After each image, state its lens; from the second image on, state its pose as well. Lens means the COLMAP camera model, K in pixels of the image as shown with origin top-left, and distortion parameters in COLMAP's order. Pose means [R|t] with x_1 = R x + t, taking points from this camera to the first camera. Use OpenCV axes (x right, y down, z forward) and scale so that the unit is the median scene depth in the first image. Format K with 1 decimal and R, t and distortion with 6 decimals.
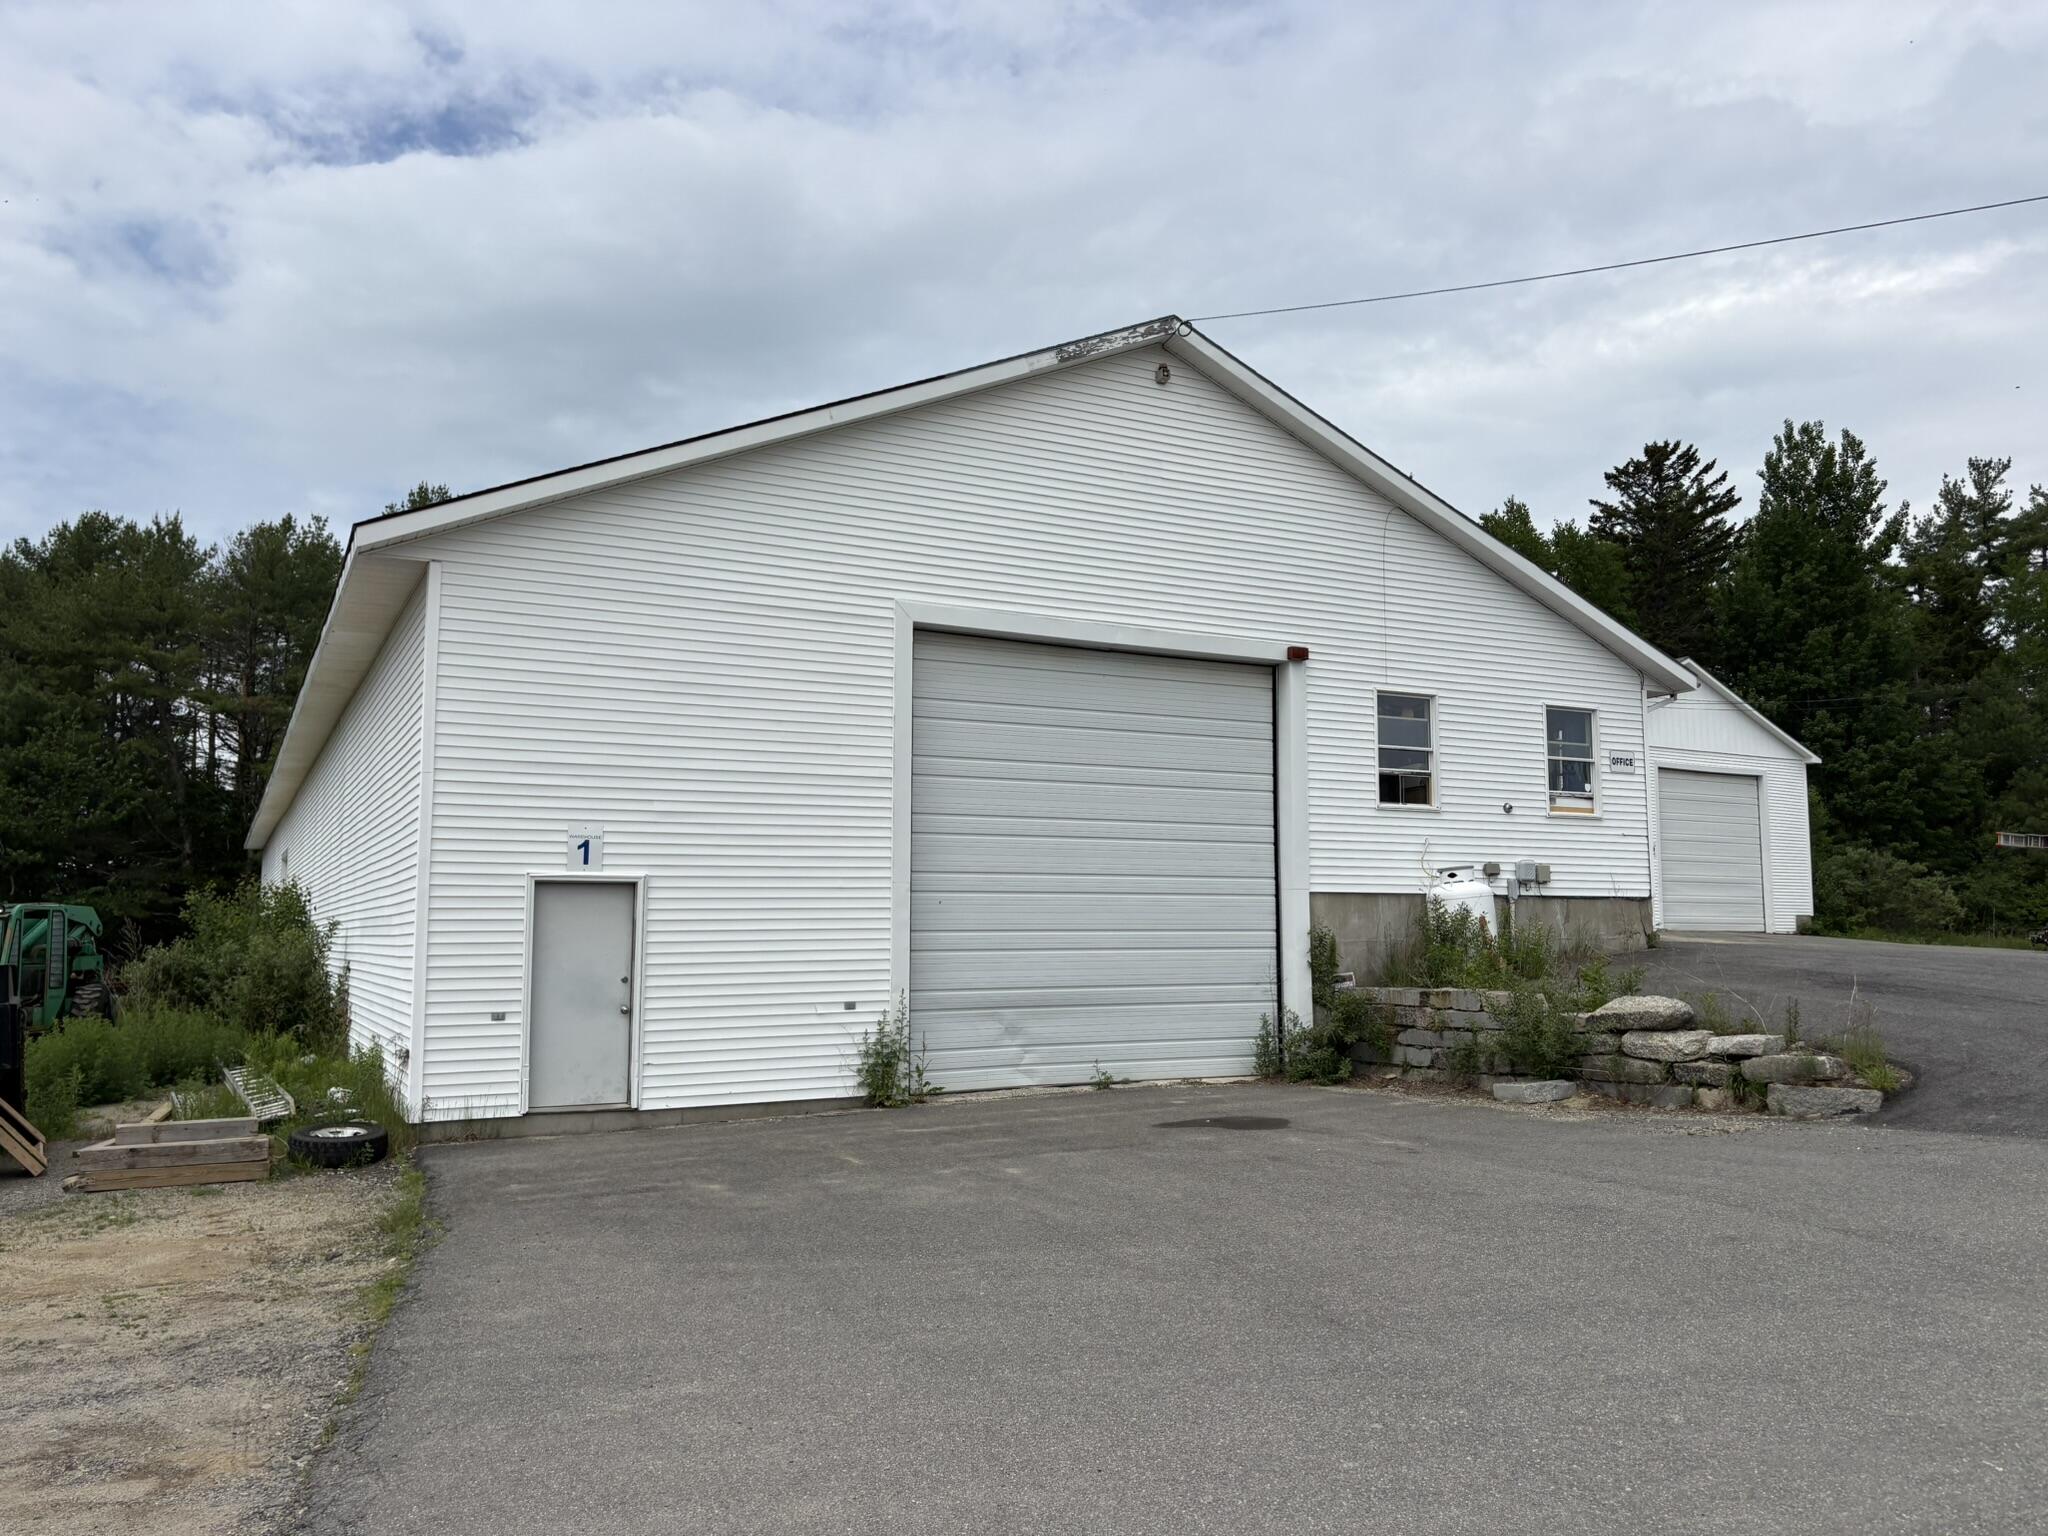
lens RADIAL K [[1521.9, 0, 1025.4], [0, 1521.9, 776.3], [0, 0, 1]] dist [0.059133, -0.081324]
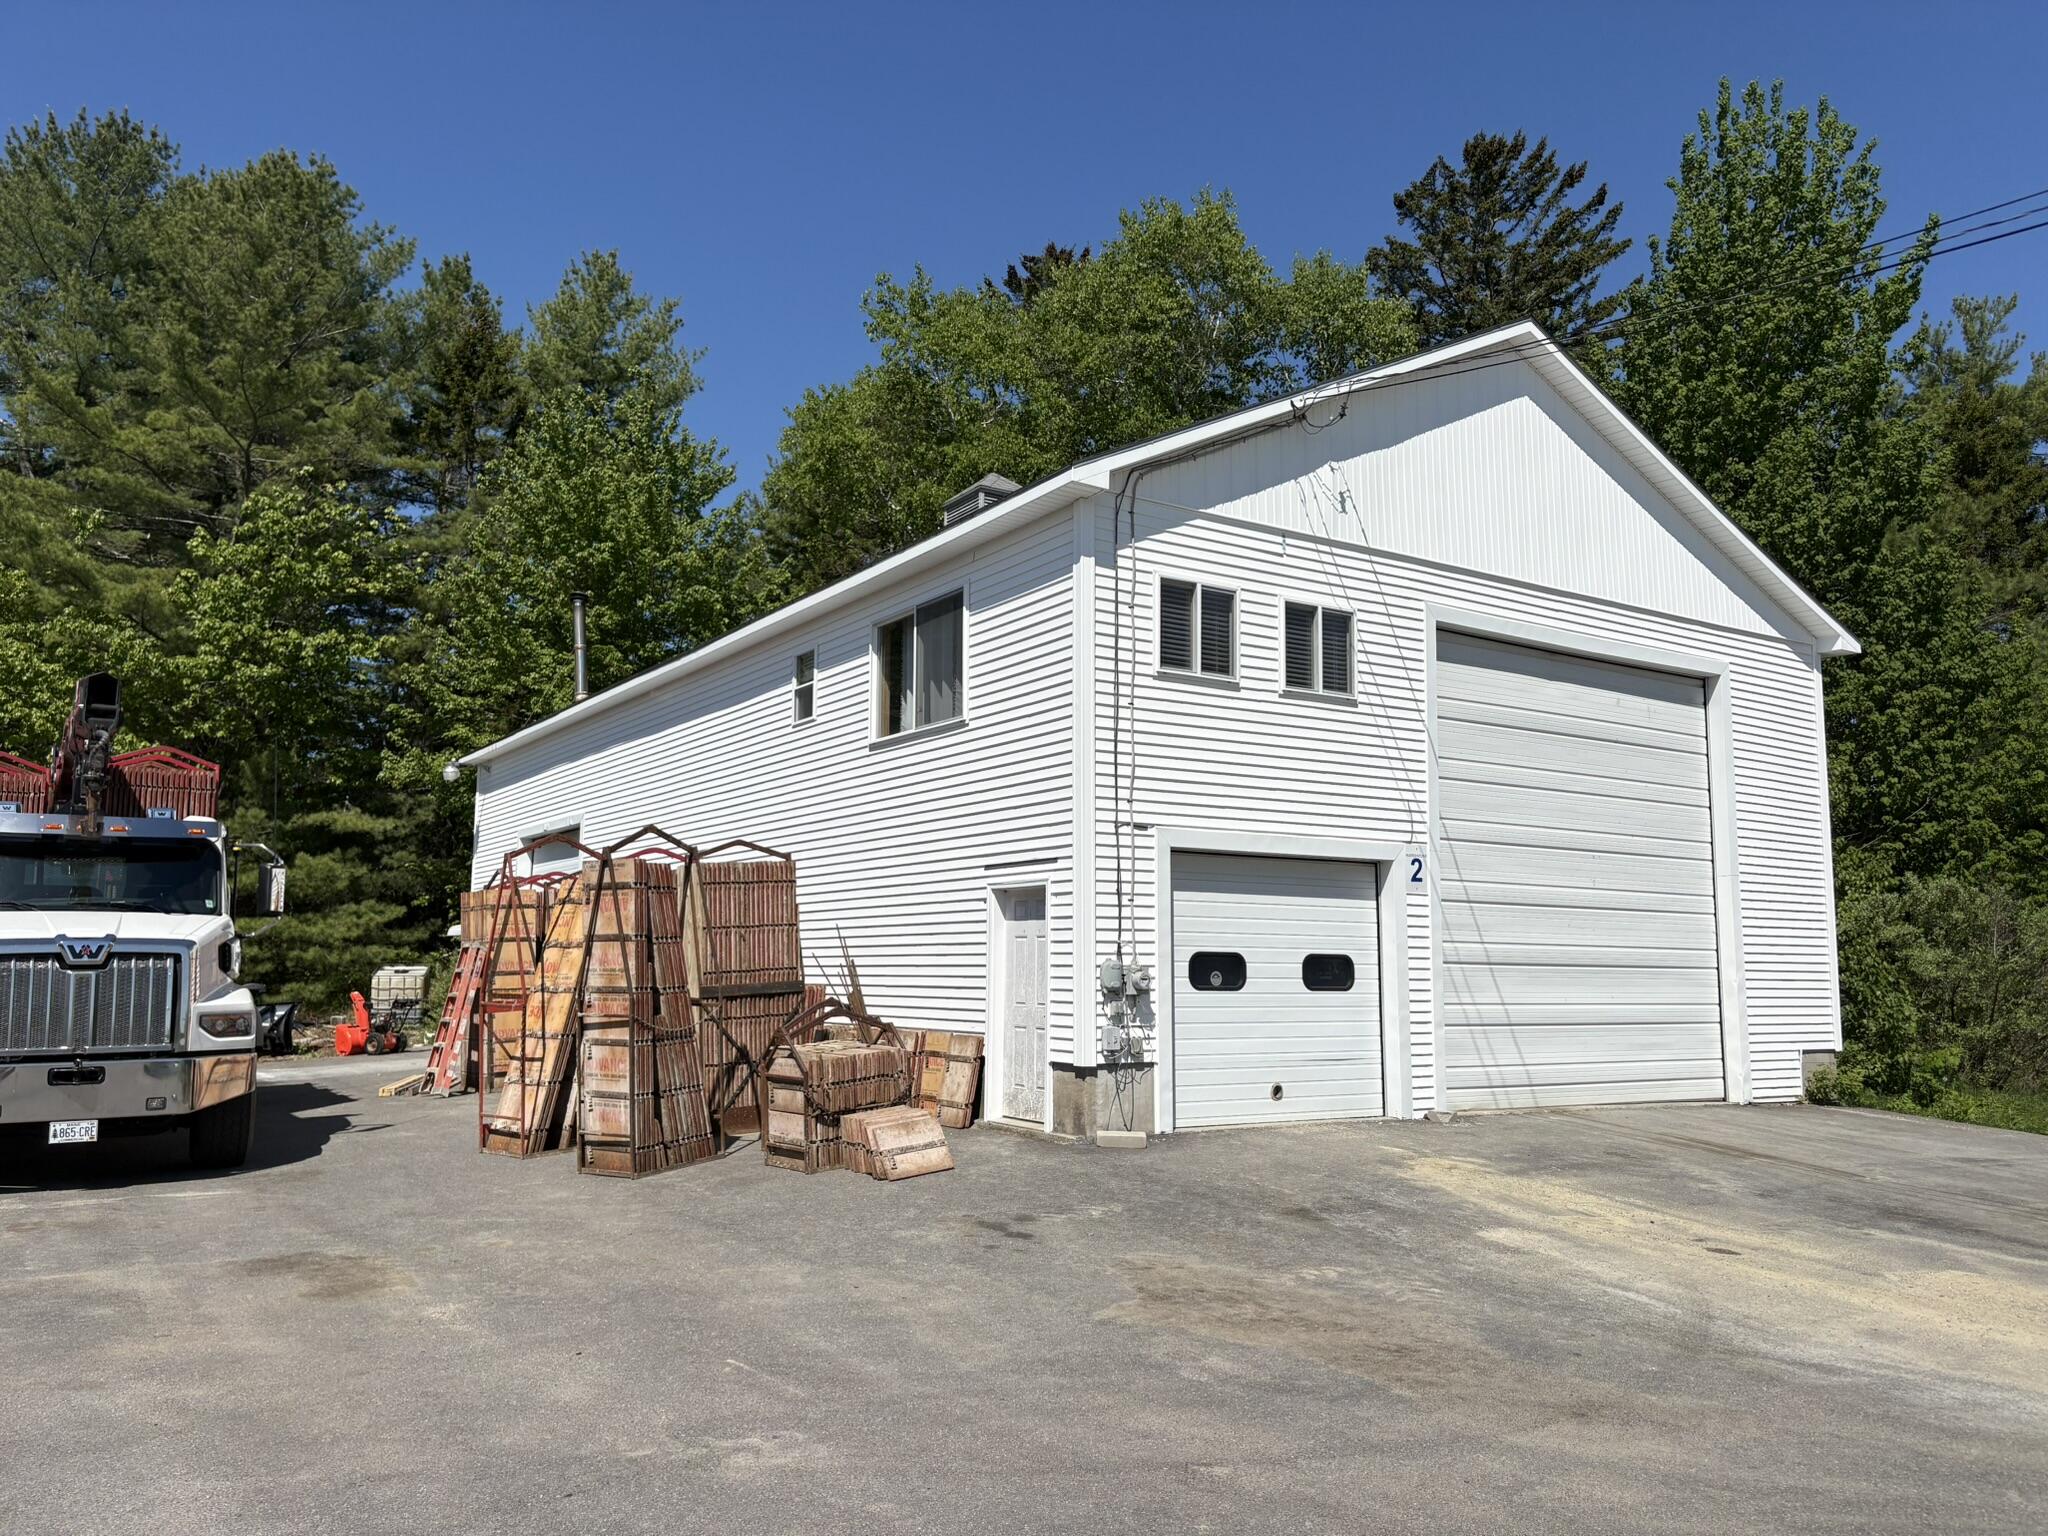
lens RADIAL K [[1545.1, 0, 1021.0], [0, 1545.1, 776.0], [0, 0, 1]] dist [0.063040, -0.086090]
pose [[0.996394, 0.017202, 0.083090, 0.276966], [-0.015530, 0.999665, -0.020718, 0.033714], [-0.083419, 0.019353, 0.996327, 0.630562]]
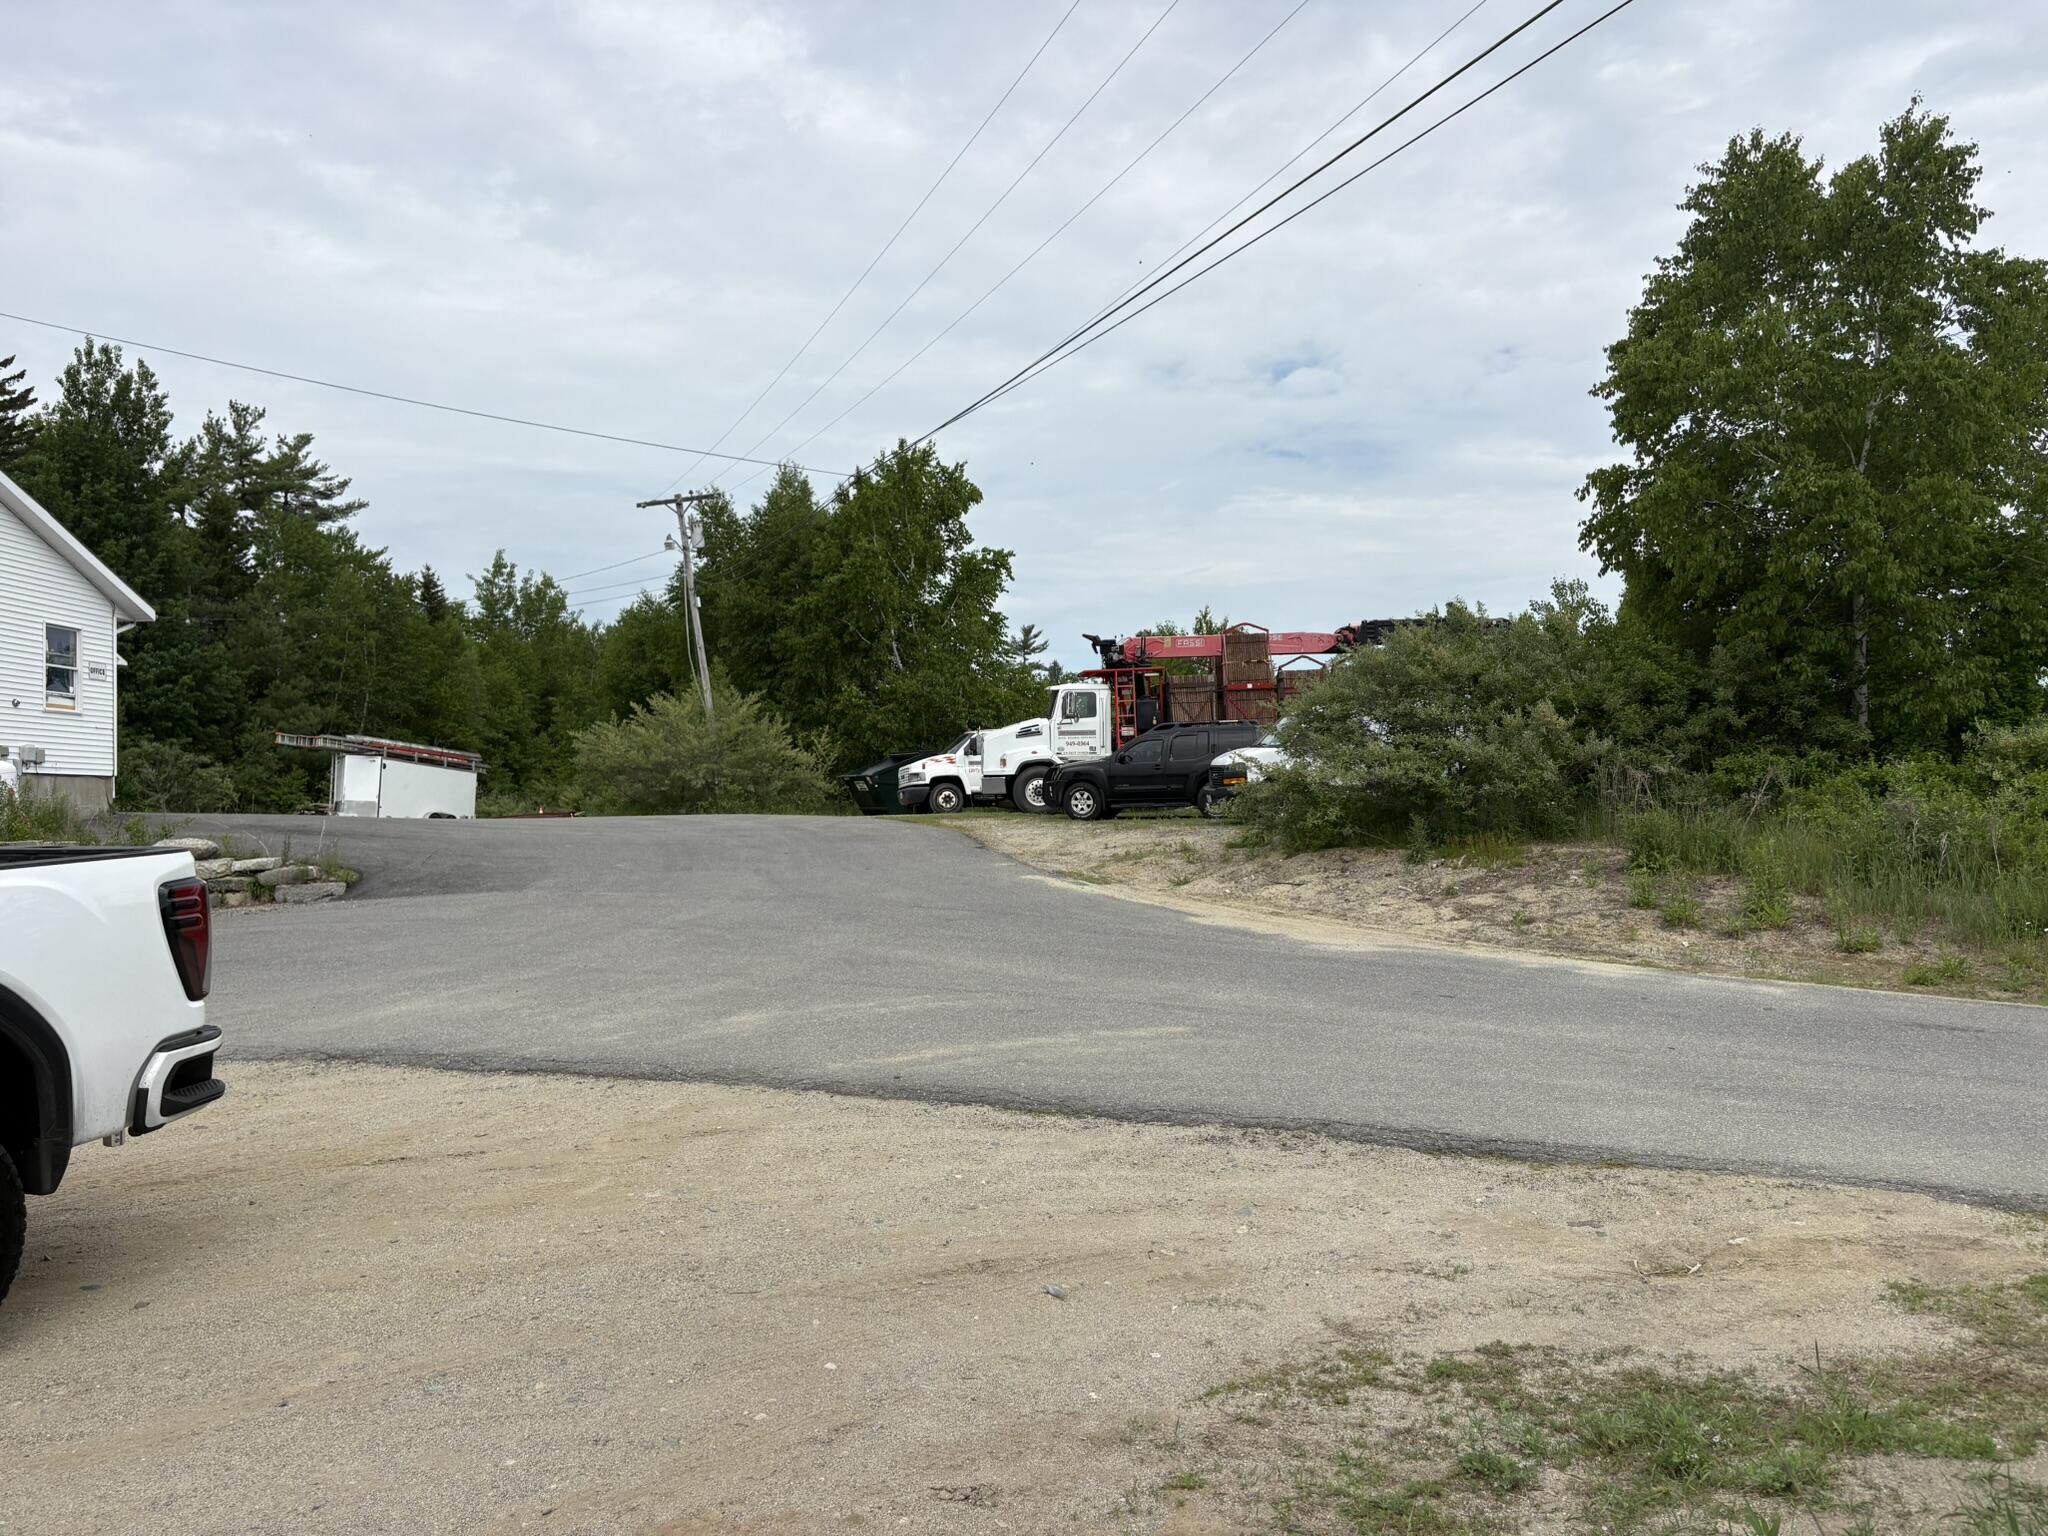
lens RADIAL K [[1521.9, 0, 1025.4], [0, 1521.9, 776.3], [0, 0, 1]] dist [0.059133, -0.081324]
pose [[0.483224, 0.014221, 0.875381, -0.152553], [-0.074505, 0.996909, 0.024932, -0.004908], [-0.872321, -0.077268, 0.482789, -0.130674]]
